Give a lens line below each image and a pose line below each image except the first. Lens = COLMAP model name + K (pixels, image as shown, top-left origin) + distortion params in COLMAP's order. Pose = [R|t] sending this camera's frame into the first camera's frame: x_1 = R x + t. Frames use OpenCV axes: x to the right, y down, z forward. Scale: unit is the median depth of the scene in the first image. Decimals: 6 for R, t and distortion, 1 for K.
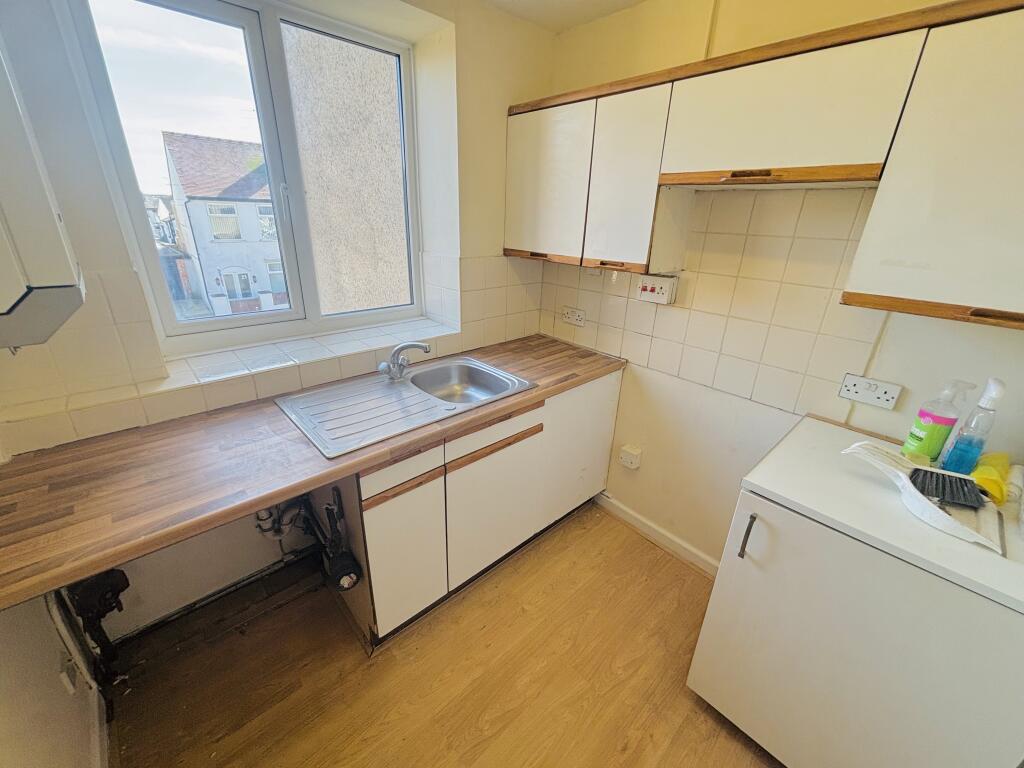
lens RADIAL K [[413.8, 0, 512.0], [0, 413.8, 382.1], [0, 0, 1]] dist [-0.002417, -0.000373]
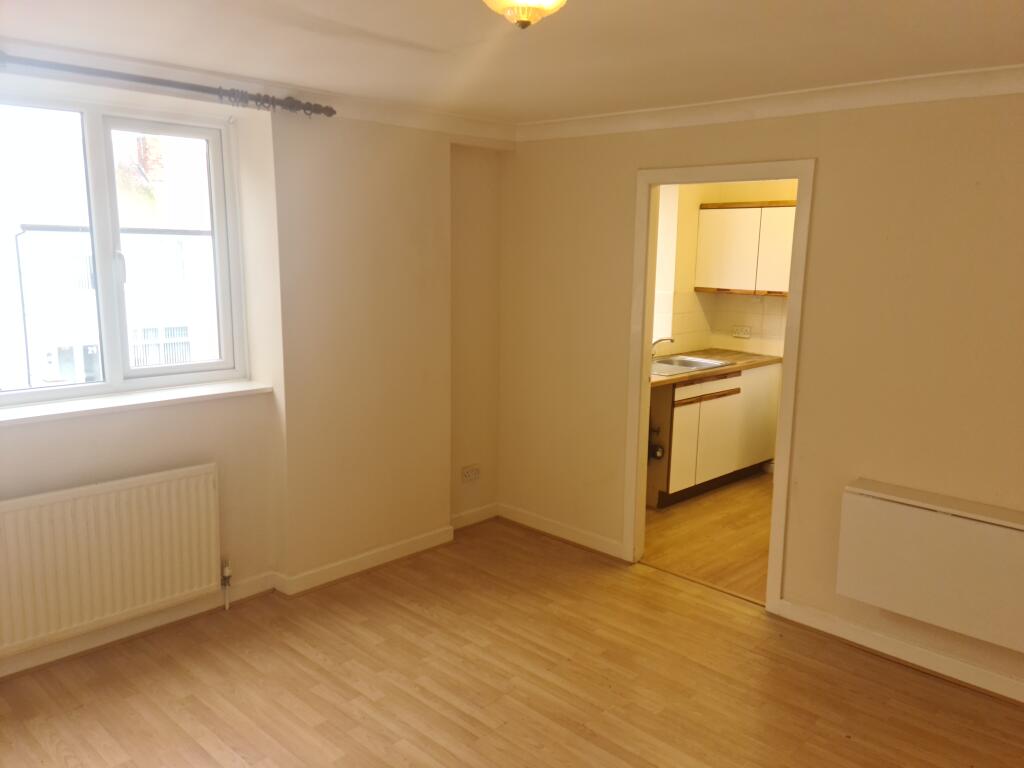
lens RADIAL K [[822.9, 0, 509.6], [0, 822.9, 390.4], [0, 0, 1]] dist [0.053995, -0.004355]
pose [[0.998878, -0.022513, 0.041674, -0.955991], [0.030524, 0.978727, -0.202883, 0.732501], [-0.036220, 0.203928, 0.978316, -2.124349]]
